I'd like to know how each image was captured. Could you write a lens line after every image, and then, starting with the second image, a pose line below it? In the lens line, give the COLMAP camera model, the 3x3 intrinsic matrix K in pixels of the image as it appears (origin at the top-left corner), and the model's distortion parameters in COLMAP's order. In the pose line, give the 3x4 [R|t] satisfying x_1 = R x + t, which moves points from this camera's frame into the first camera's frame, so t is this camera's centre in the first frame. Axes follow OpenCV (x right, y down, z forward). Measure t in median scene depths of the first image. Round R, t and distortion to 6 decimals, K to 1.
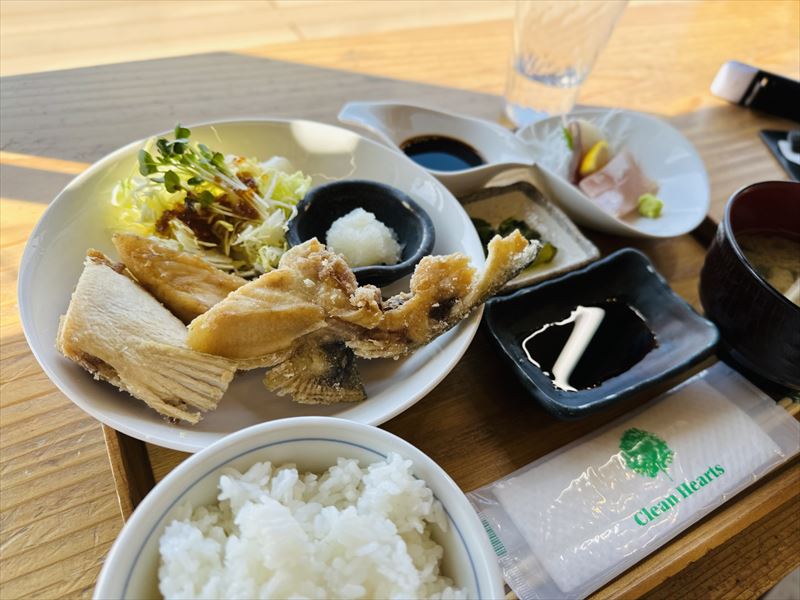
lens RADIAL K [[583.8, 0, 400.0], [0, 583.8, 300.0], [0, 0, 1]] dist [0.088903, -0.228221]
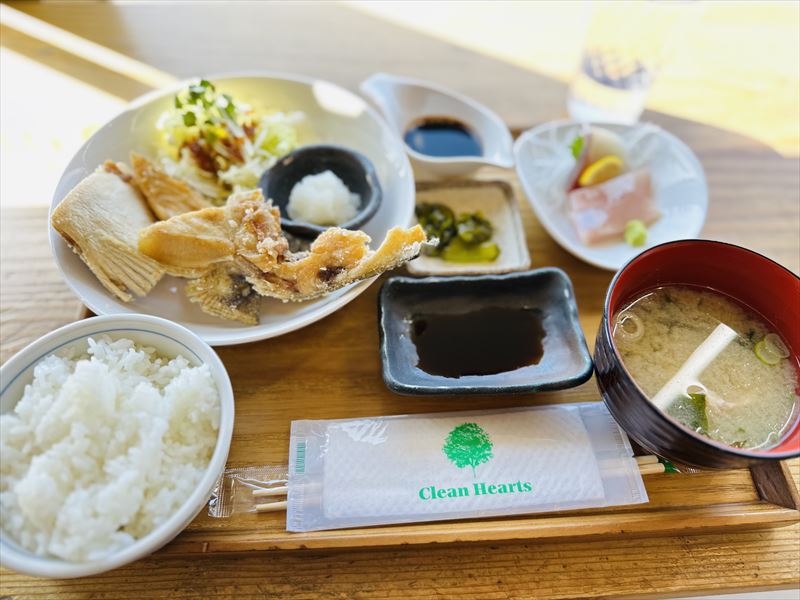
lens RADIAL K [[583.8, 0, 400.0], [0, 583.8, 300.0], [0, 0, 1]] dist [0.088903, -0.228221]
pose [[0.909555, 0.290259, -0.297422, 0.588734], [-0.256536, 0.955188, 0.147665, -0.149315], [0.326955, -0.058011, 0.943258, -0.089546]]
